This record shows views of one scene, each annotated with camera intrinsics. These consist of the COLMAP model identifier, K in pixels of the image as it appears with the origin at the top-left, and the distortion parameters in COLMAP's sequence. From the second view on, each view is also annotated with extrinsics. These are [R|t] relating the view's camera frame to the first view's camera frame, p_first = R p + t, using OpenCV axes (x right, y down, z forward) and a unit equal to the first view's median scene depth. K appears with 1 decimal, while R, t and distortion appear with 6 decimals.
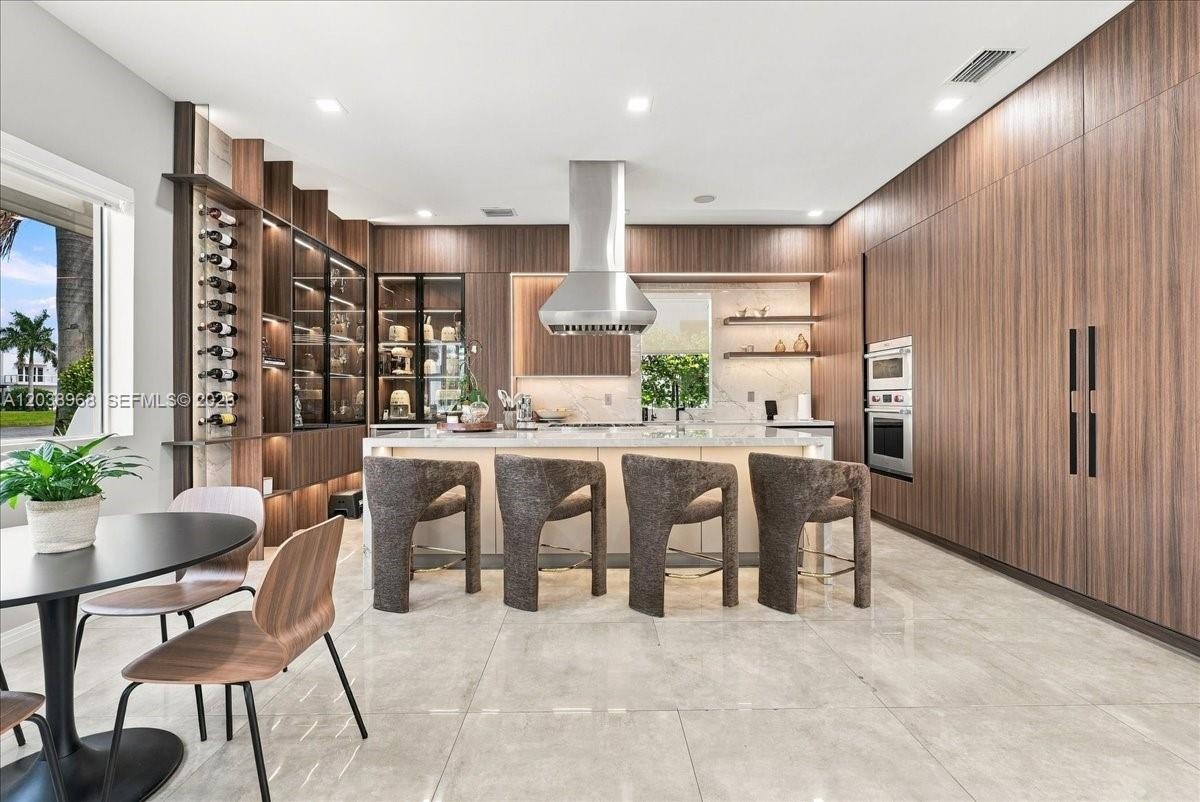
lens RADIAL K [[526.5, 0, 600.0], [0, 526.5, 401.0], [0, 0, 1]] dist [-0.002048, -0.000471]
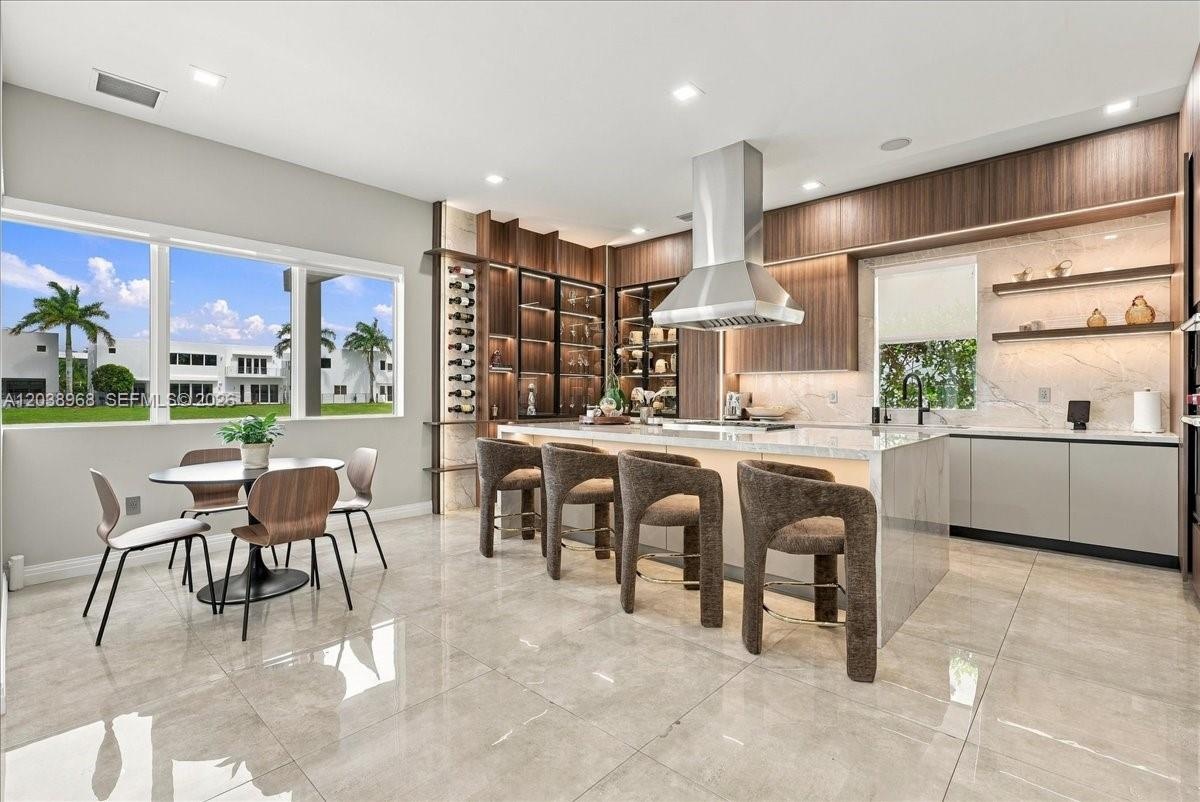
lens RADIAL K [[538.8, 0, 612.2], [0, 538.8, 394.2], [0, 0, 1]] dist [0.001816, 0.000920]
pose [[0.741396, 0.004009, -0.671056, 0.396390], [-0.008772, 0.999955, -0.003718, -0.001675], [0.671010, 0.008643, 0.741398, 0.107394]]
